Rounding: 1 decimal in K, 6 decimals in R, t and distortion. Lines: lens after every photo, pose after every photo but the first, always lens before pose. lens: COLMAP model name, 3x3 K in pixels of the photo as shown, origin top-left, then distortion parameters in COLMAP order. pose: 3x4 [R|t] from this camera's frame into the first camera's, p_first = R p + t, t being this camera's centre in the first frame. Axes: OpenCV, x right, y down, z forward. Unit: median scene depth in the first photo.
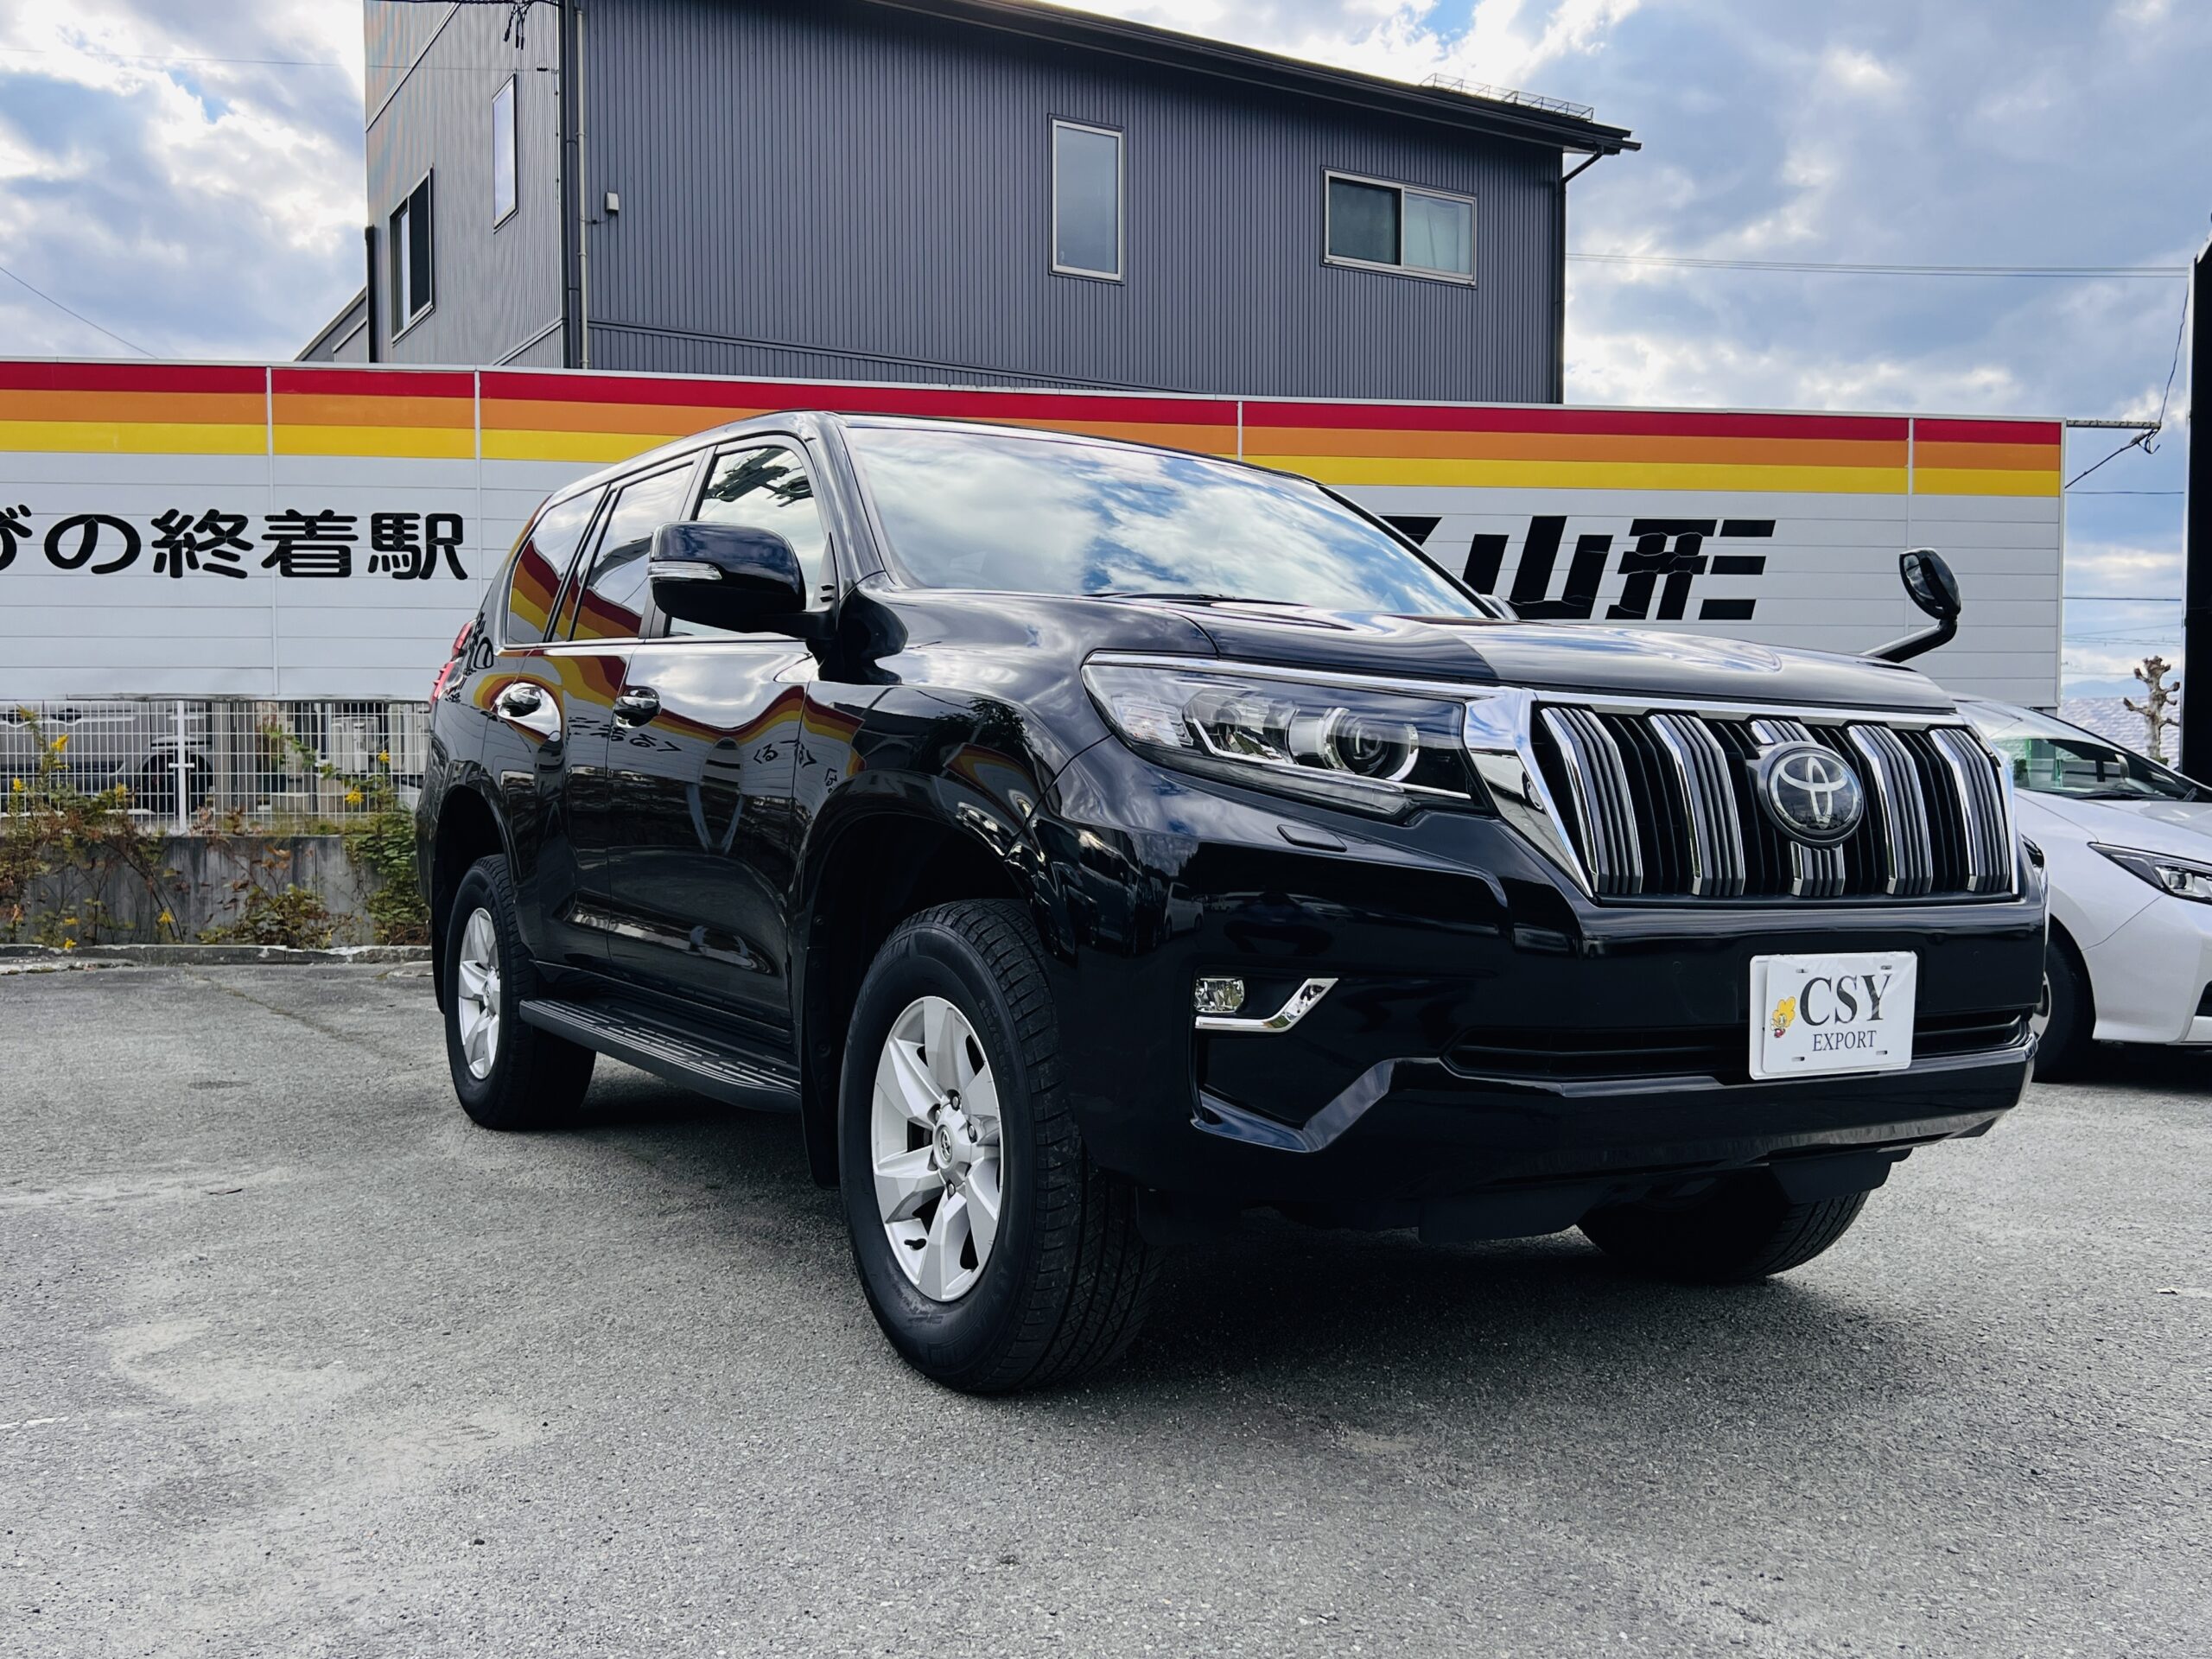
lens RADIAL K [[1978.3, 0, 1109.5], [0, 1978.3, 838.6], [0, 0, 1]] dist [0.040332, -0.063323]
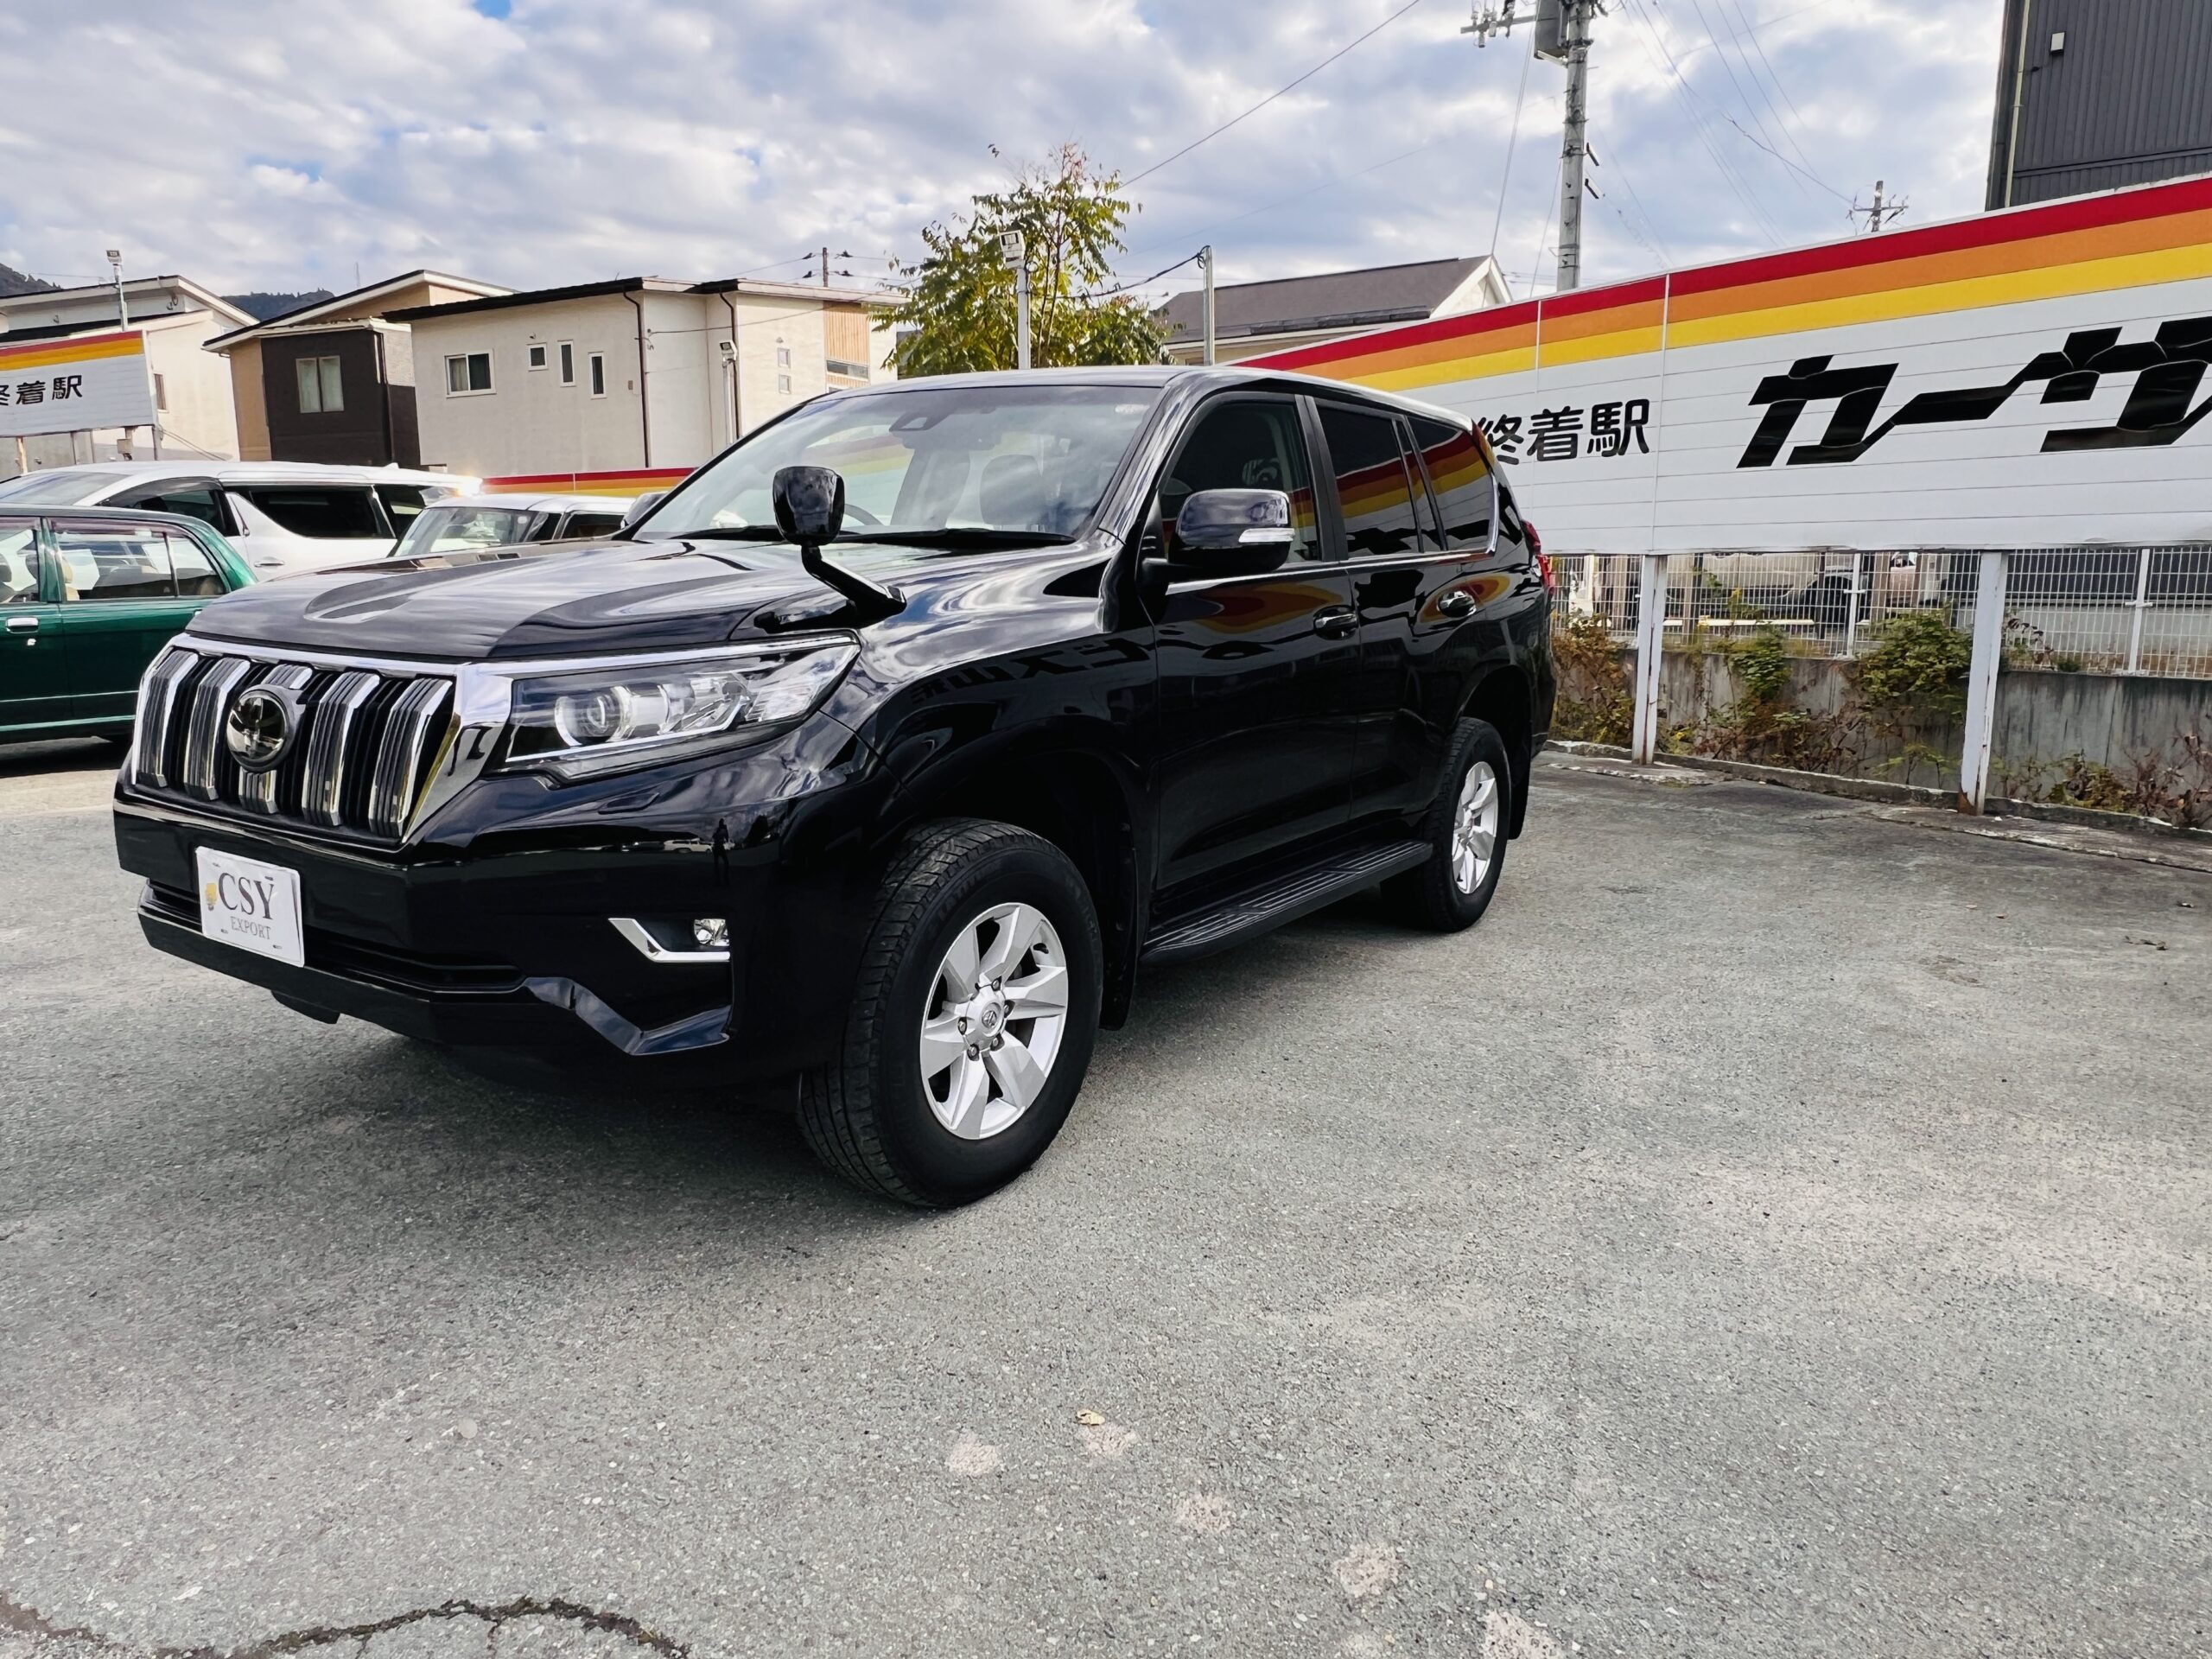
lens RADIAL K [[1477.8, 0, 1095.5], [0, 1477.8, 830.5], [0, 0, 1]] dist [0.000318, -0.003493]
pose [[0.430212, 0.154344, -0.889435, 0.383481], [-0.031064, 0.987223, 0.156288, -0.032414], [0.902193, -0.039608, 0.429510, 0.294209]]
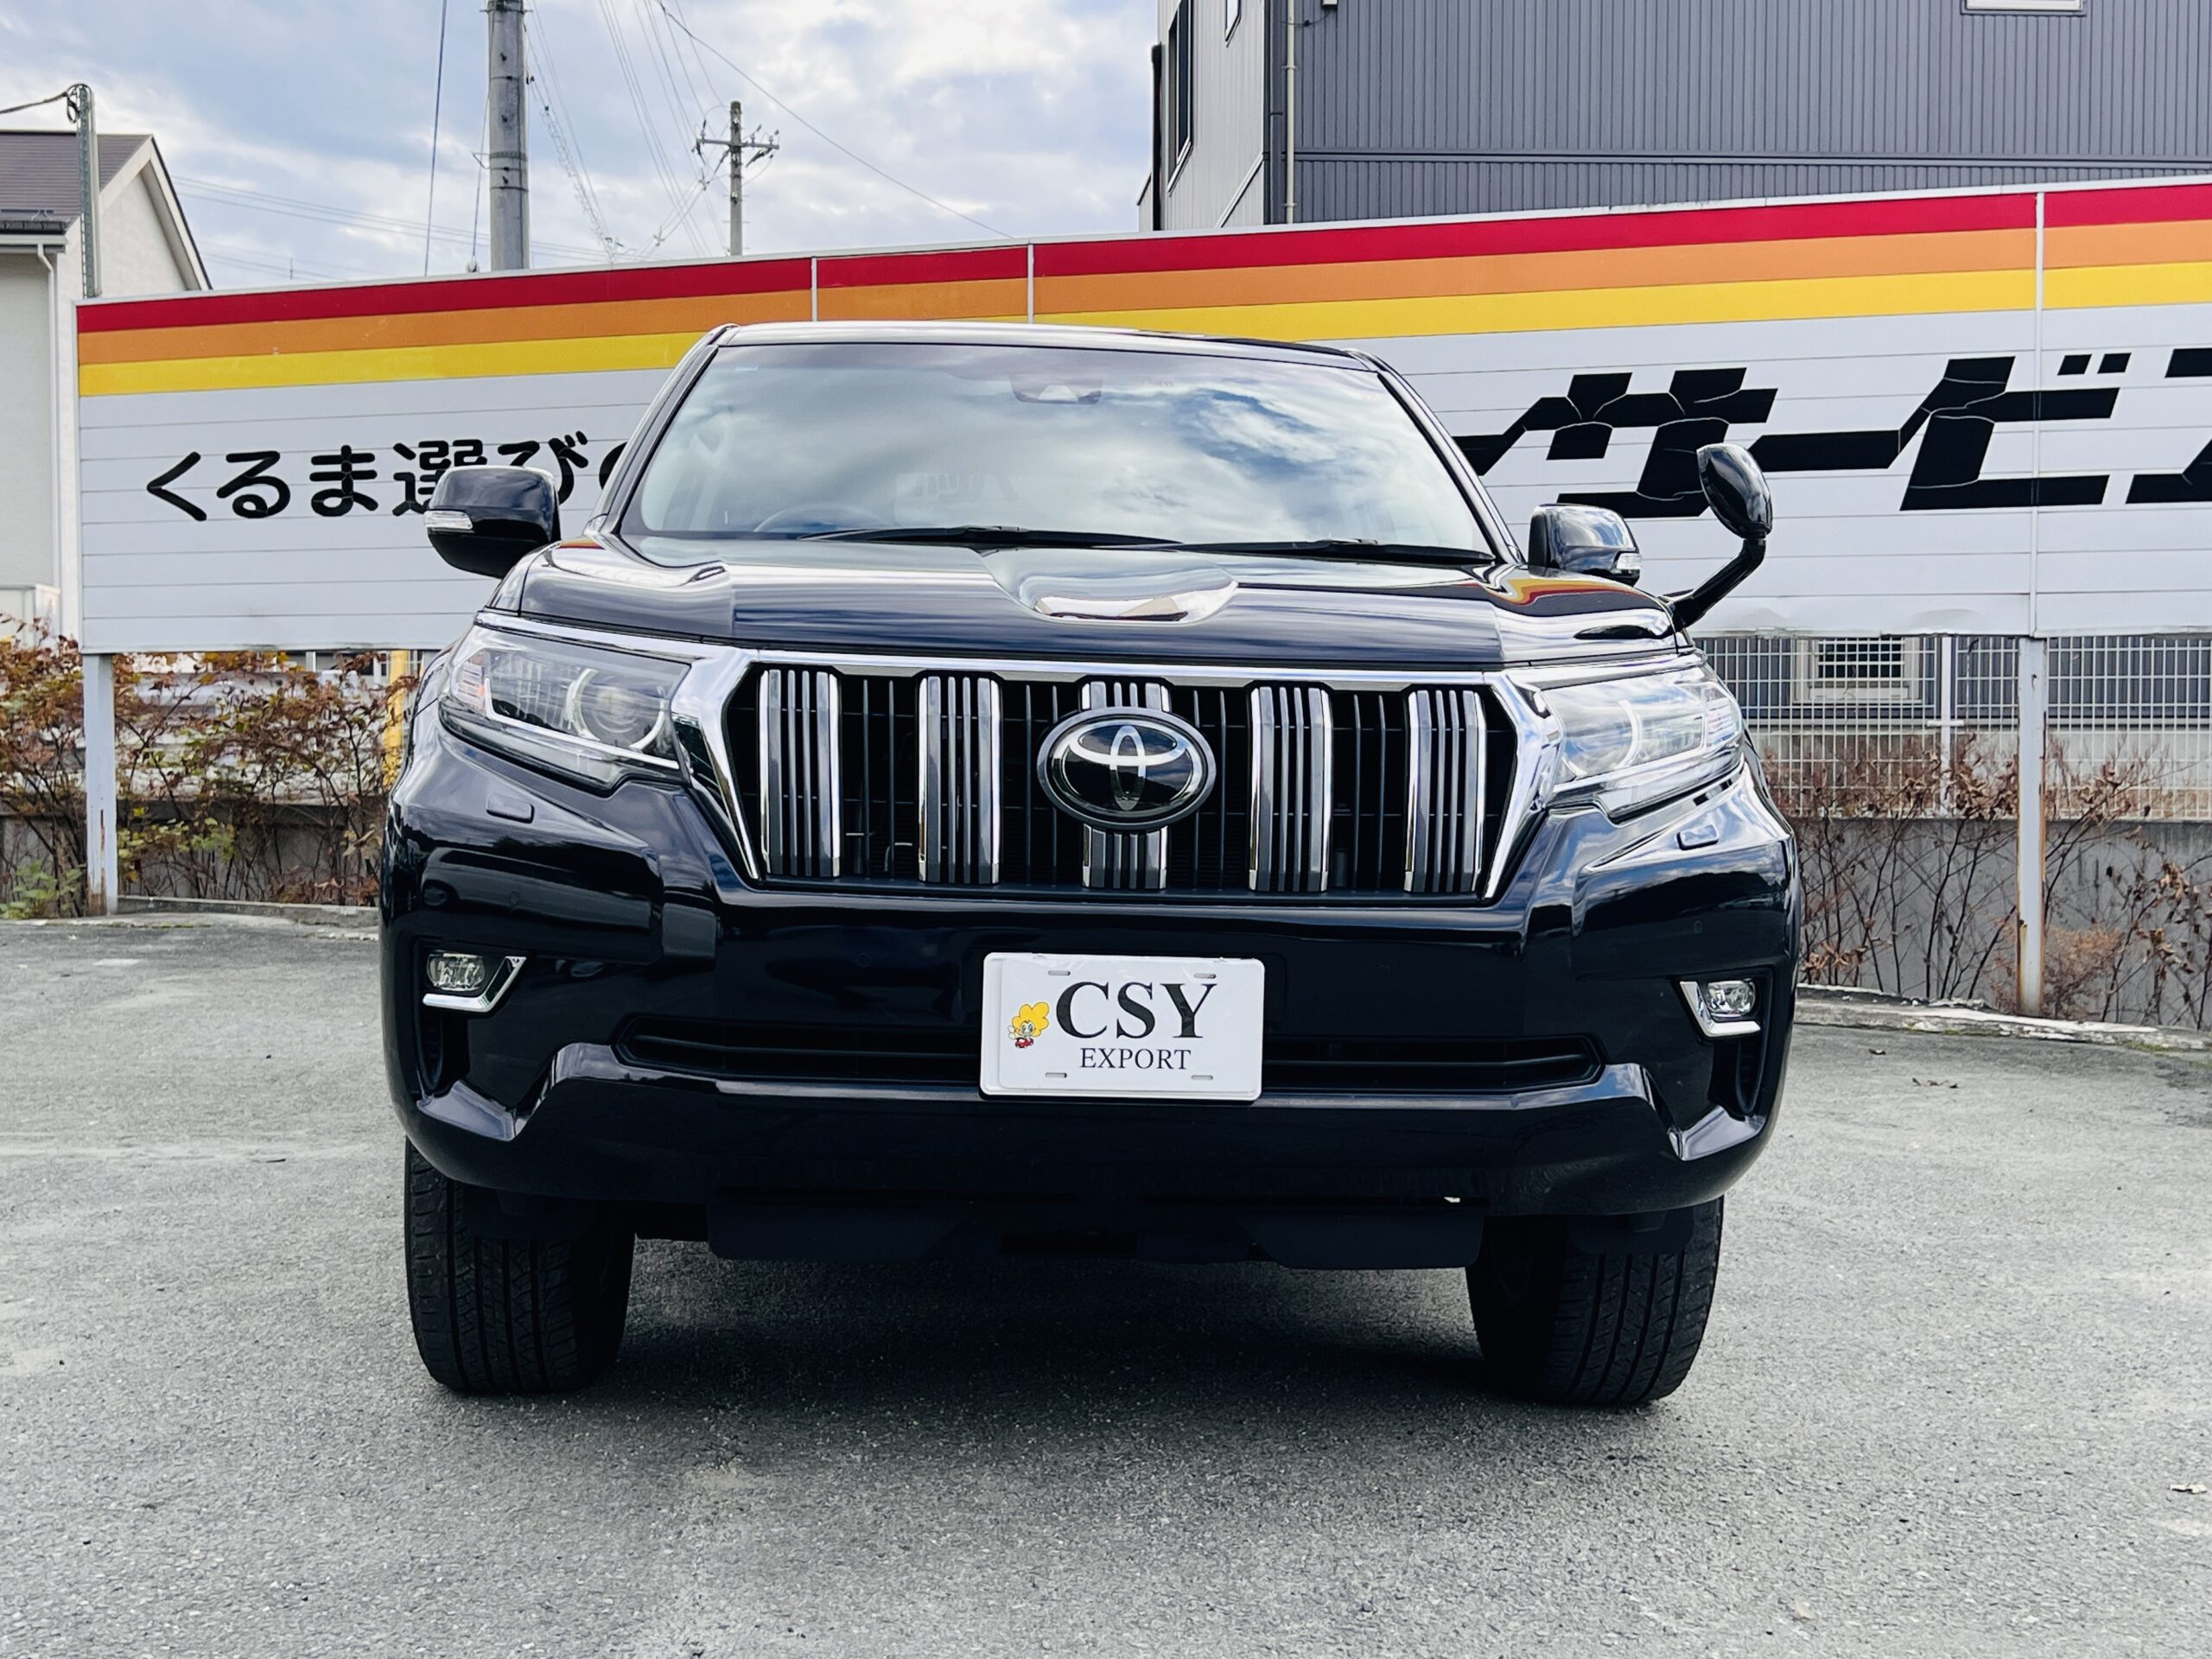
lens RADIAL K [[2781.2, 0, 1112.6], [0, 2781.2, 823.3], [0, 0, 1]] dist [0.070833, 0.000000]
pose [[0.891665, 0.017693, -0.452349, 0.243347], [-0.017194, 0.999839, 0.005215, -0.001270], [0.452369, 0.003128, 0.891826, -0.016560]]
